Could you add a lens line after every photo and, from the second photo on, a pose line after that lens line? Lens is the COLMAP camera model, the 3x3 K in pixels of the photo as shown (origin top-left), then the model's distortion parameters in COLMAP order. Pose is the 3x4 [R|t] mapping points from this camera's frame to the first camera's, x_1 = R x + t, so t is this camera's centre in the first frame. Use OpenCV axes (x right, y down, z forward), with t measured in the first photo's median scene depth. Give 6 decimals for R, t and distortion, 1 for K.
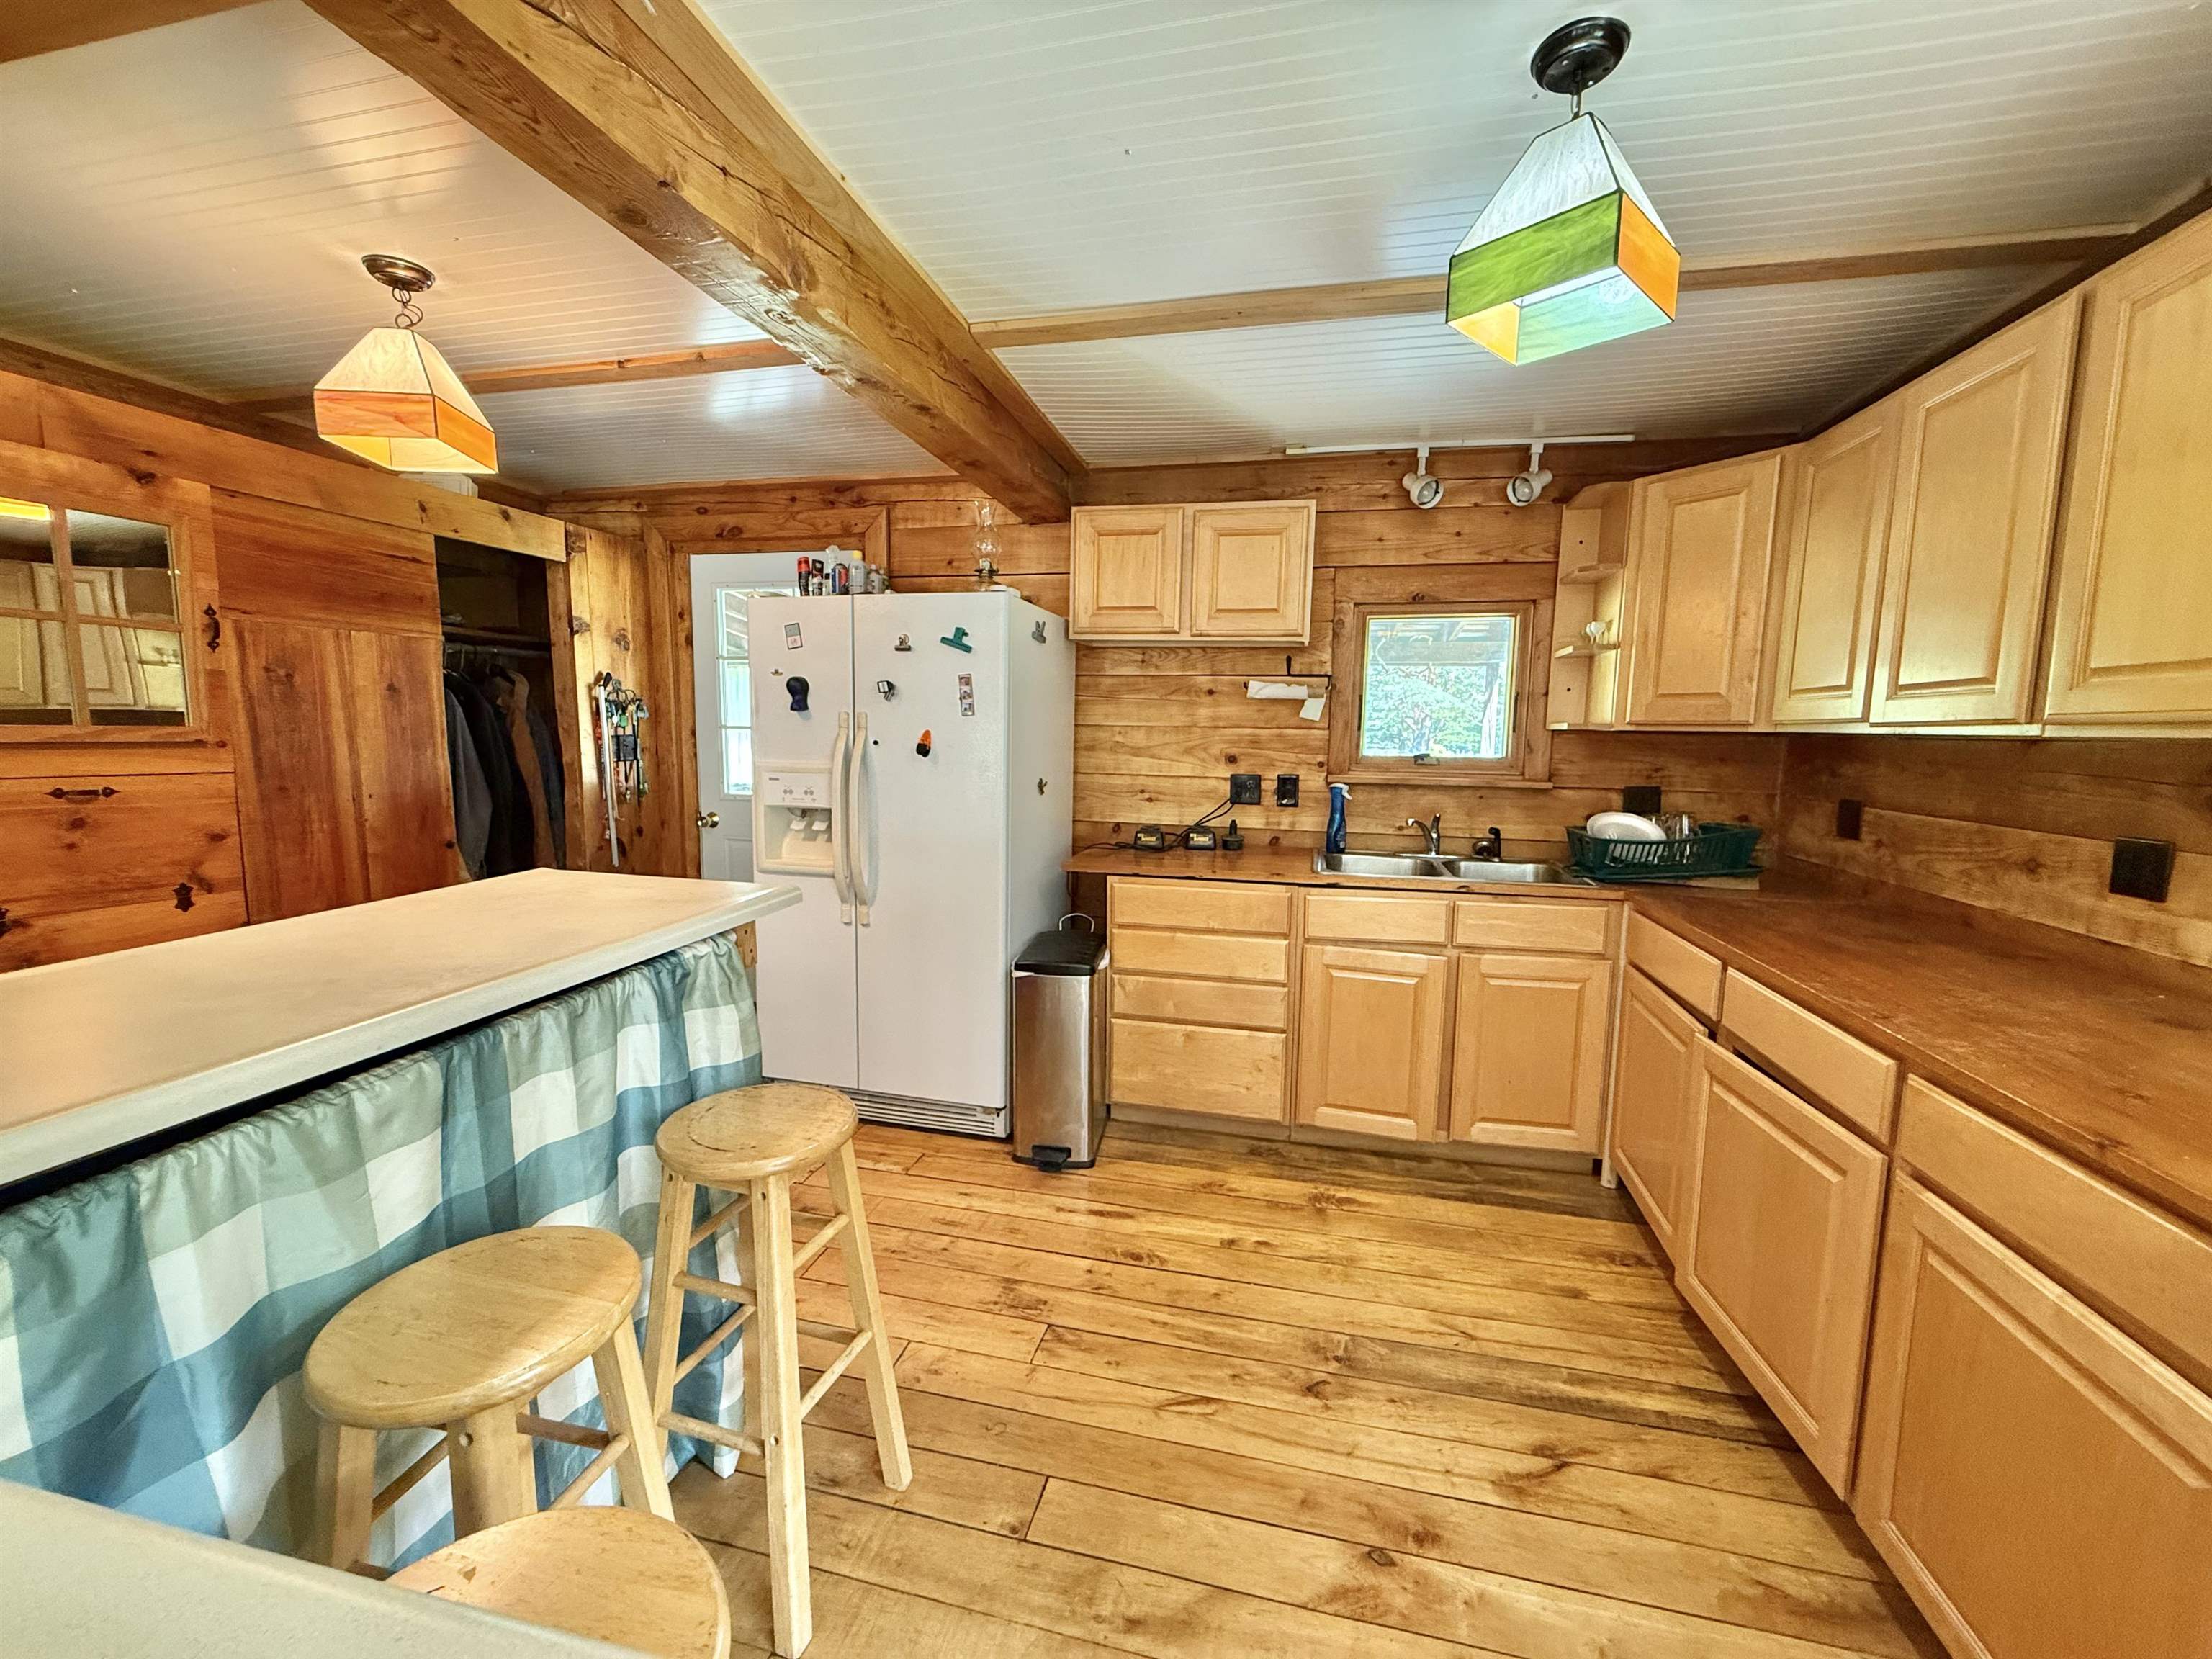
lens RADIAL K [[878.7, 0, 1100.8], [0, 878.7, 828.8], [0, 0, 1]] dist [0.001272, -0.000016]
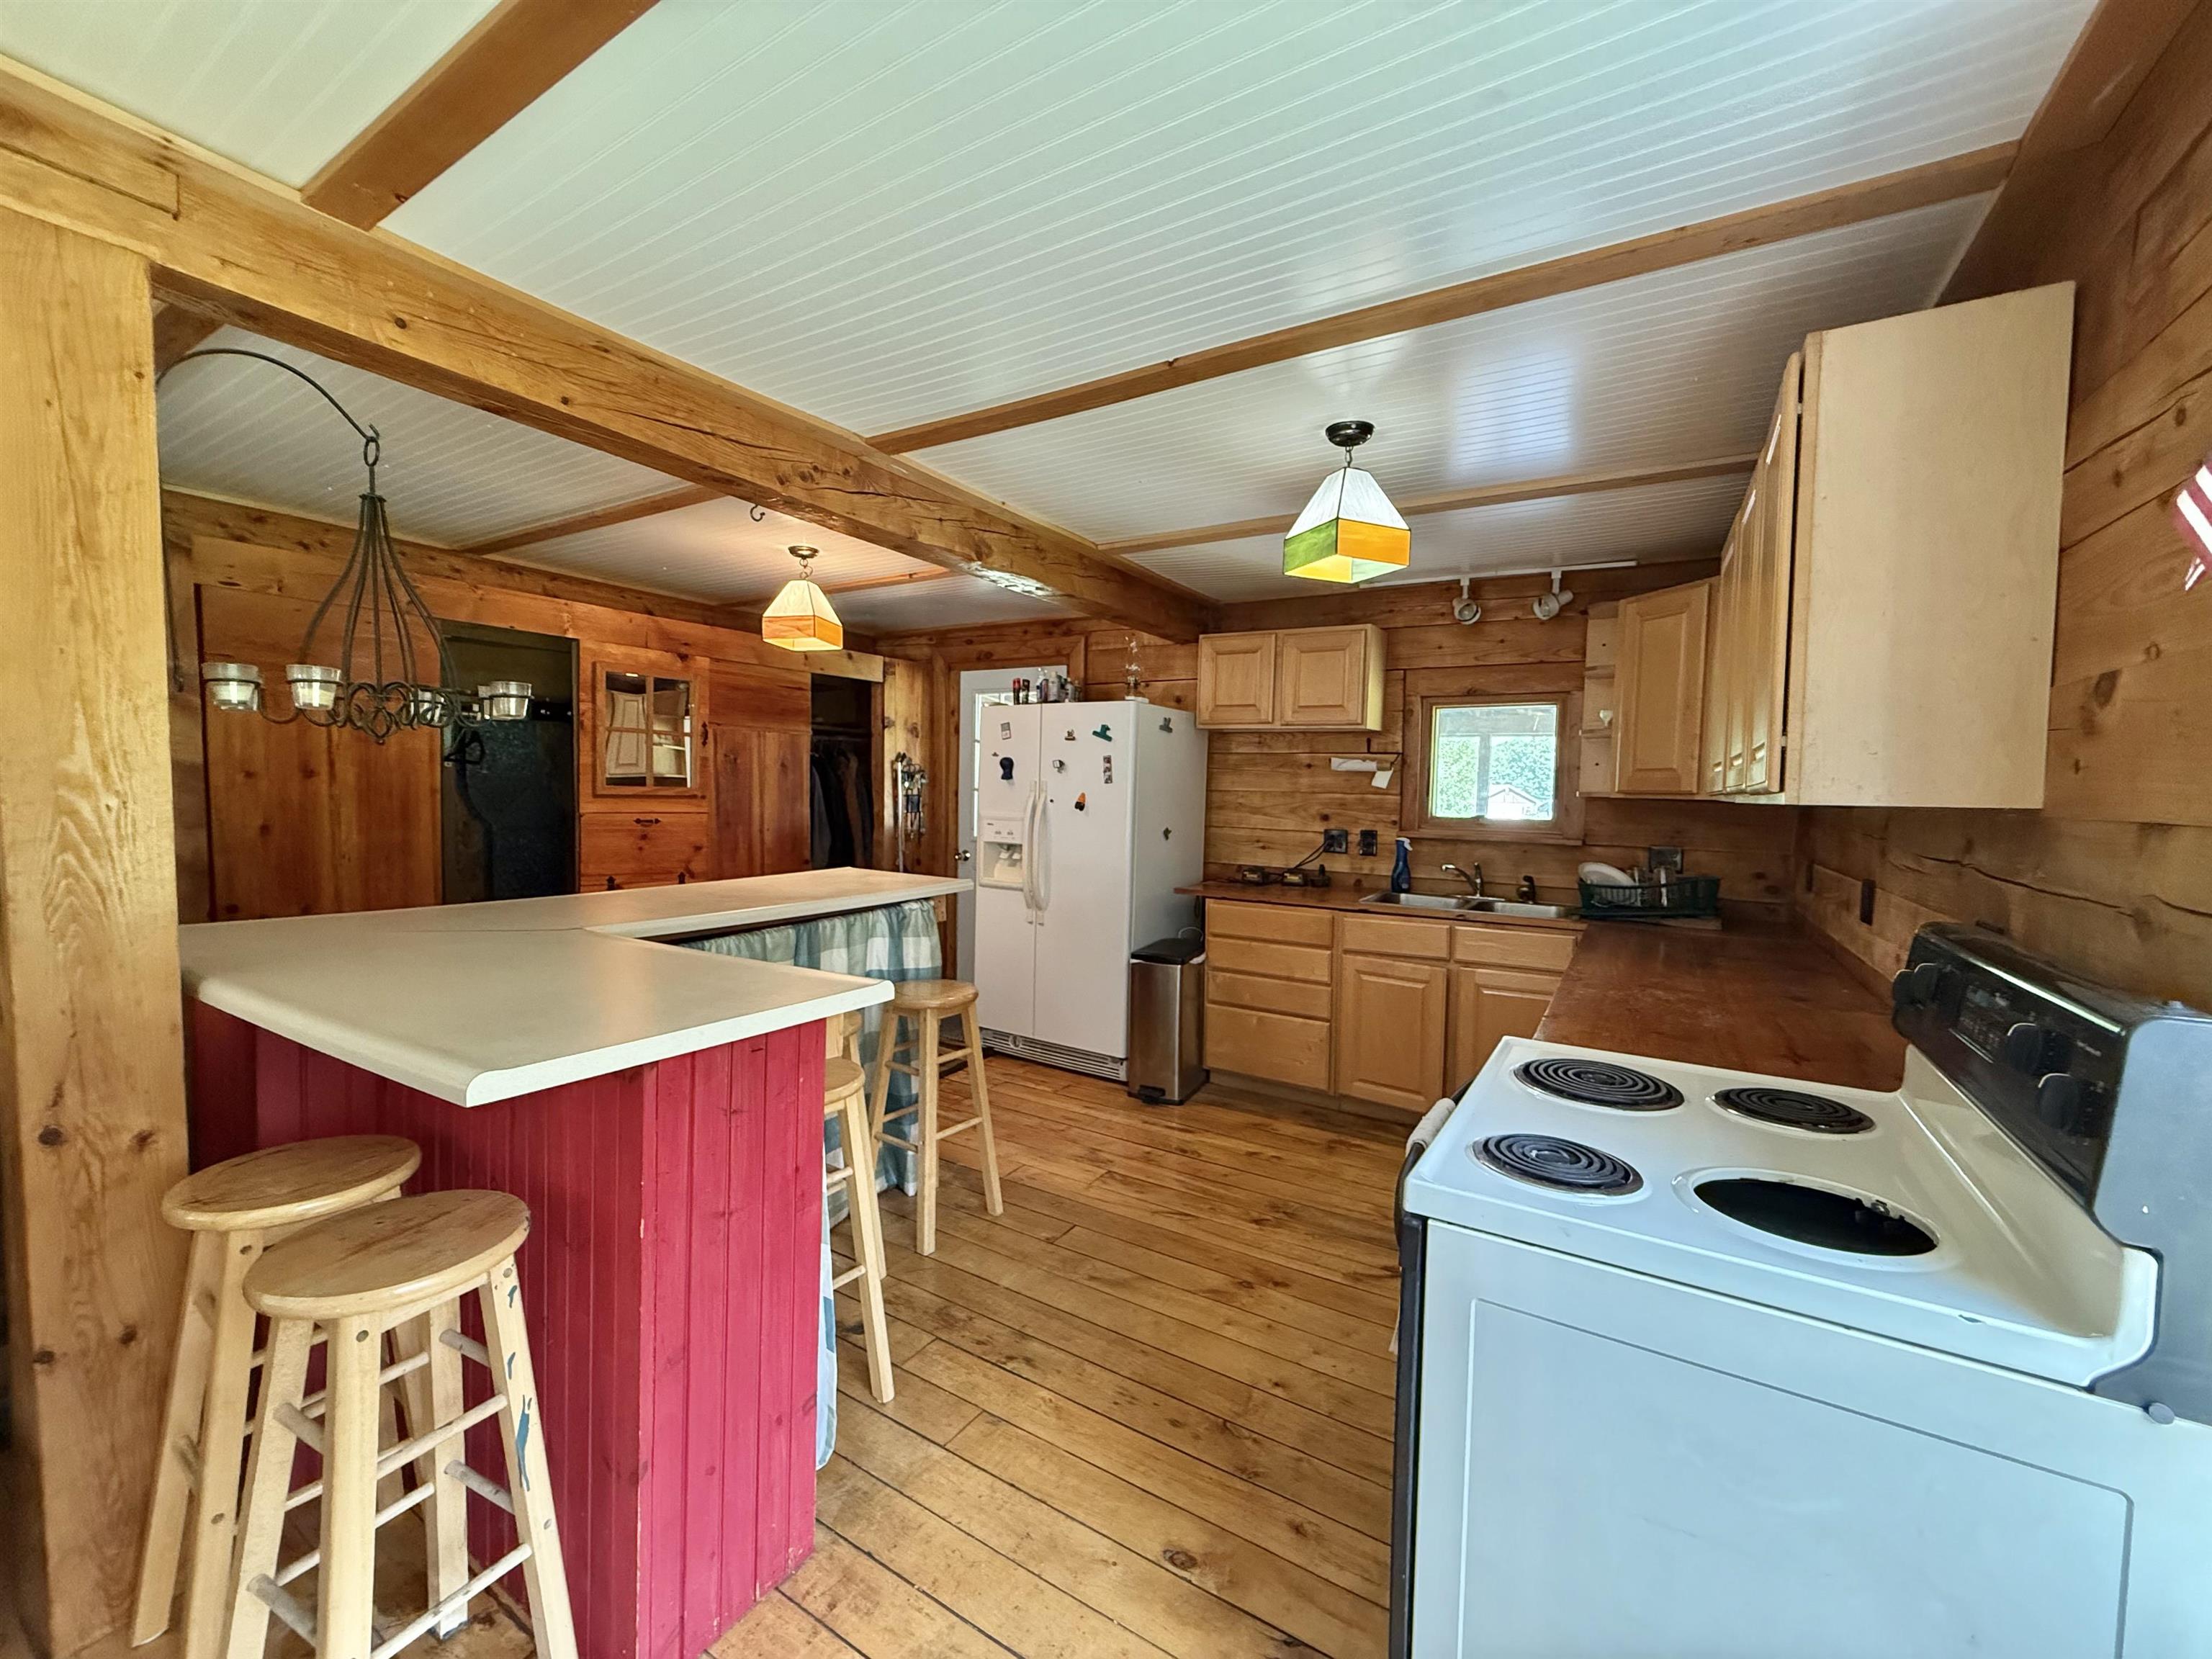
lens RADIAL K [[878.7, 0, 1106.5], [0, 878.7, 827.4], [0, 0, 1]] dist [0.001272, -0.000016]
pose [[0.951123, 0.020478, -0.308132, 0.288954], [-0.043452, 0.996747, -0.067884, 0.043672], [0.305739, 0.077955, 0.948919, -0.379941]]
